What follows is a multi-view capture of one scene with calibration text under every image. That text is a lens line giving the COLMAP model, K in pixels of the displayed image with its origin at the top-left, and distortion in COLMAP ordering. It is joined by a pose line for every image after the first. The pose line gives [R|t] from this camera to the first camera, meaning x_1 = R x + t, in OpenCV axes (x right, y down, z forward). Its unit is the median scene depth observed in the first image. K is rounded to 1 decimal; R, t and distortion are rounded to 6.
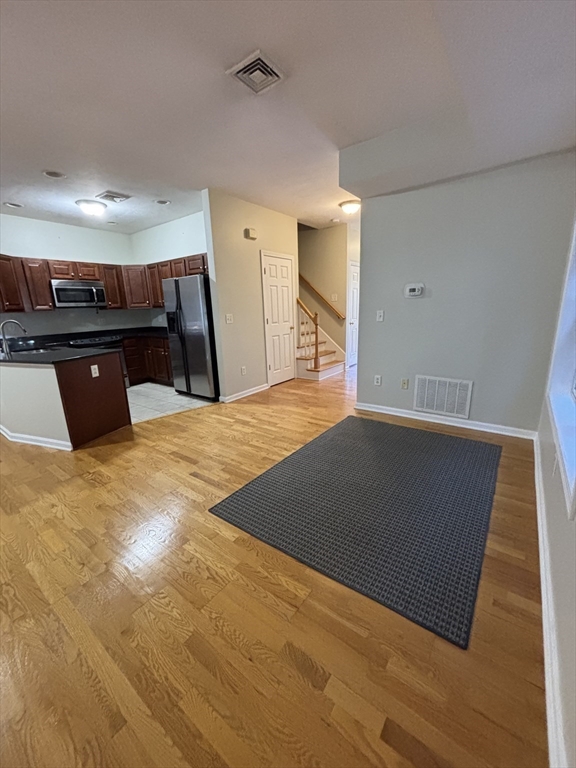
lens RADIAL K [[308.2, 0, 288.0], [0, 308.2, 384.0], [0, 0, 1]] dist [0.001975, 0.000142]
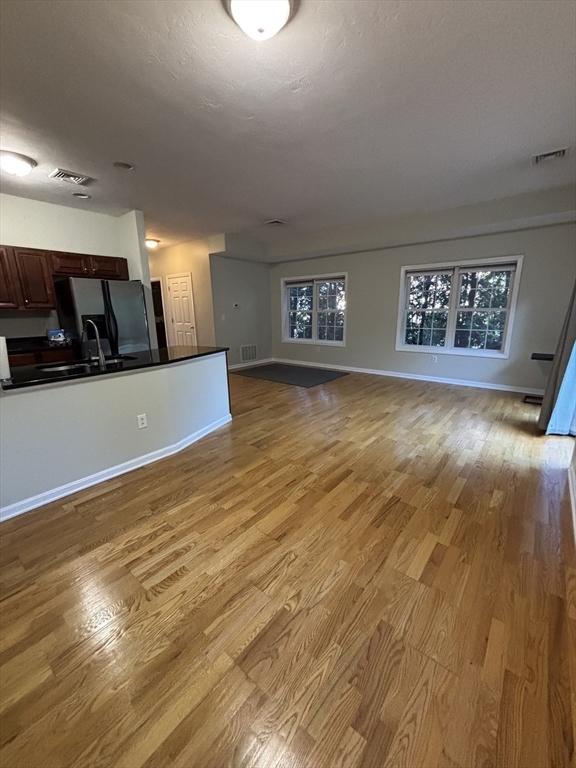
lens RADIAL K [[308.2, 0, 288.0], [0, 308.2, 384.0], [0, 0, 1]] dist [0.001975, 0.000142]
pose [[0.046525, -0.204278, 0.977807, -1.305374], [0.255463, 0.948748, 0.186053, -0.066978], [-0.965699, 0.241137, 0.096326, 0.423962]]
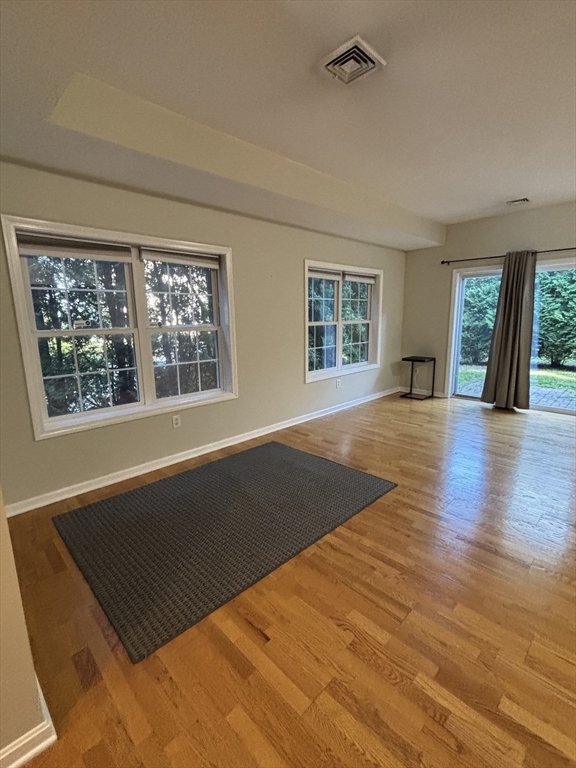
lens RADIAL K [[351.3, 0, 288.0], [0, 351.3, 384.0], [0, 0, 1]] dist [-0.001012, 0.000378]
pose [[-0.987413, 0.020838, 0.156782, -0.025217], [0.085489, 0.904316, 0.418215, -0.269520], [-0.133066, 0.426354, -0.894716, 0.999906]]
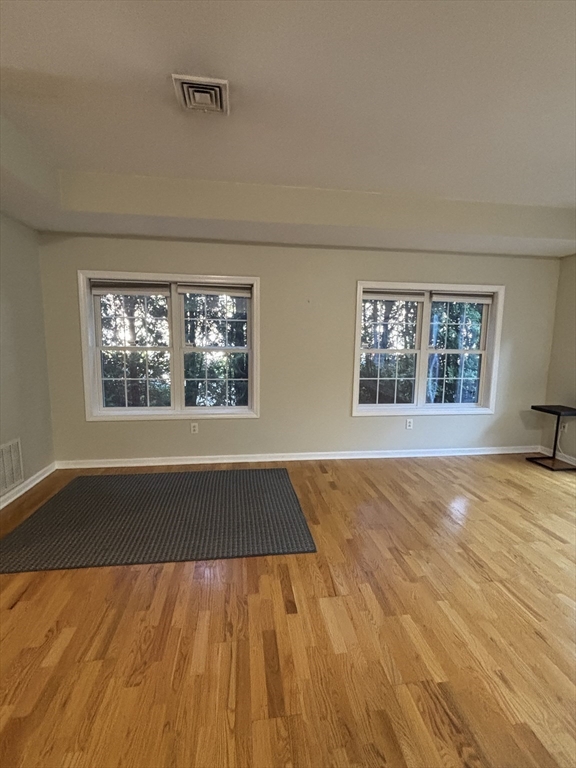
lens RADIAL K [[351.3, 0, 288.0], [0, 351.3, 384.0], [0, 0, 1]] dist [-0.001012, 0.000378]
pose [[-0.701245, -0.067840, 0.709685, -0.450271], [0.185434, 0.943842, 0.273452, -0.200899], [-0.688382, 0.323356, -0.649285, 0.759543]]
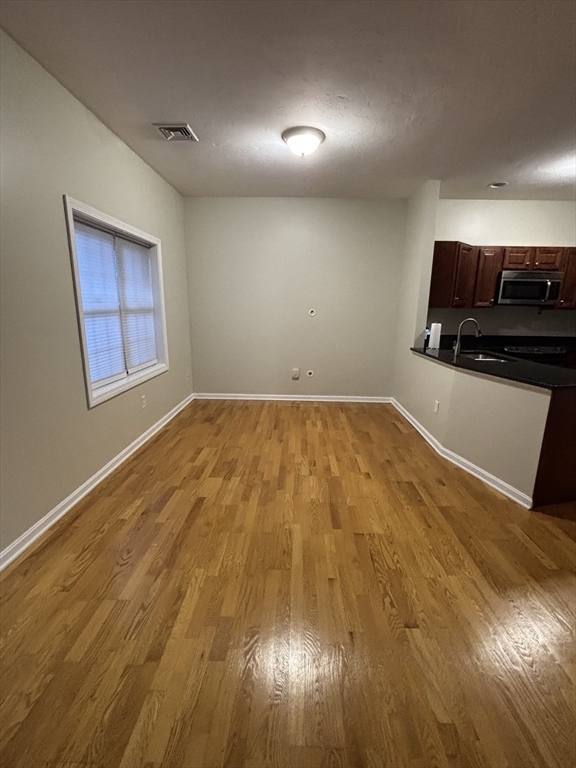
lens RADIAL K [[351.3, 0, 288.0], [0, 351.3, 384.0], [0, 0, 1]] dist [-0.001012, 0.000378]
pose [[0.570410, 0.228612, -0.788903, -0.307449], [-0.237707, 0.965329, 0.107865, -0.012729], [0.786211, 0.126001, 0.604976, 0.023032]]
